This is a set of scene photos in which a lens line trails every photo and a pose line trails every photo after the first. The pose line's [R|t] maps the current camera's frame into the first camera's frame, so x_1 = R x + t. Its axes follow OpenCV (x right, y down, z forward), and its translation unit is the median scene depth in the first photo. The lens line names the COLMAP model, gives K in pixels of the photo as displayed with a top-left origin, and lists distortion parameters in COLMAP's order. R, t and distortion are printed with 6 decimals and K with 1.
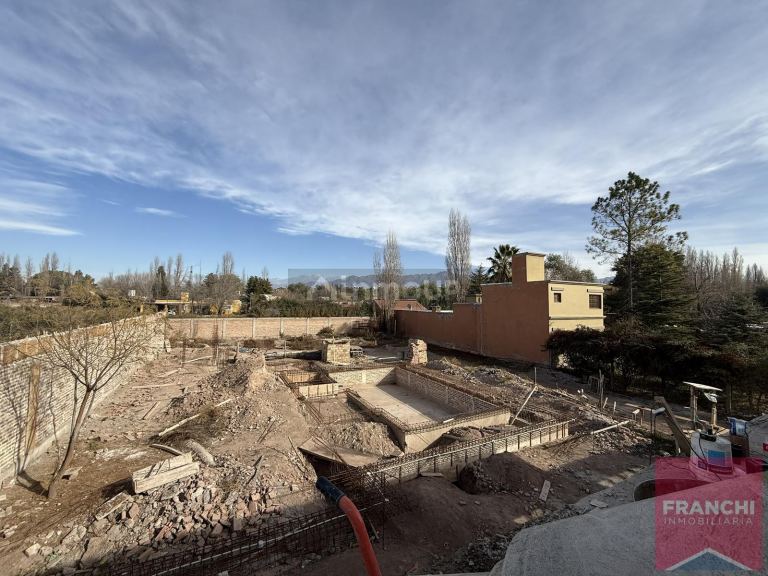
lens RADIAL K [[307.2, 0, 384.6], [0, 307.2, 283.5], [0, 0, 1]] dist [-0.002741, -0.000003]
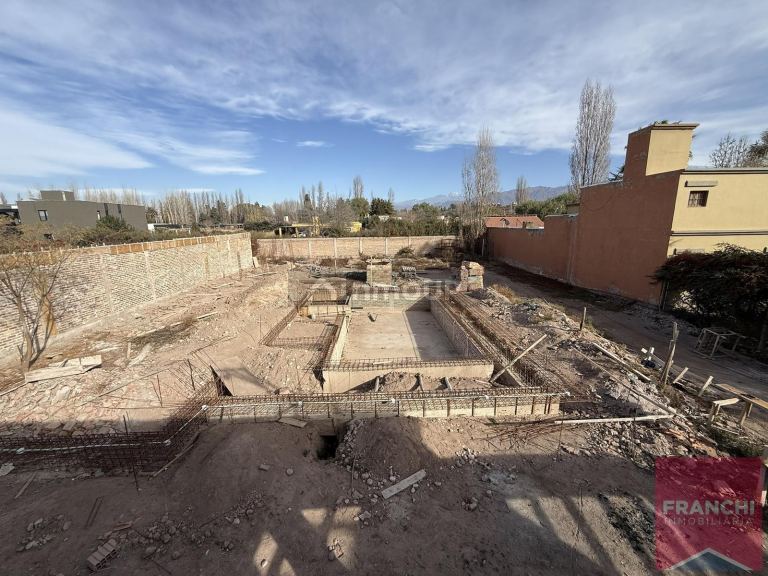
lens RADIAL K [[307.2, 0, 385.9], [0, 307.2, 290.5], [0, 0, 1]] dist [-0.002741, -0.000003]
pose [[0.907808, 0.062763, -0.414664, 0.271070], [0.053783, 0.963151, 0.263527, 0.028766], [0.415924, -0.261534, 0.870981, 0.182965]]
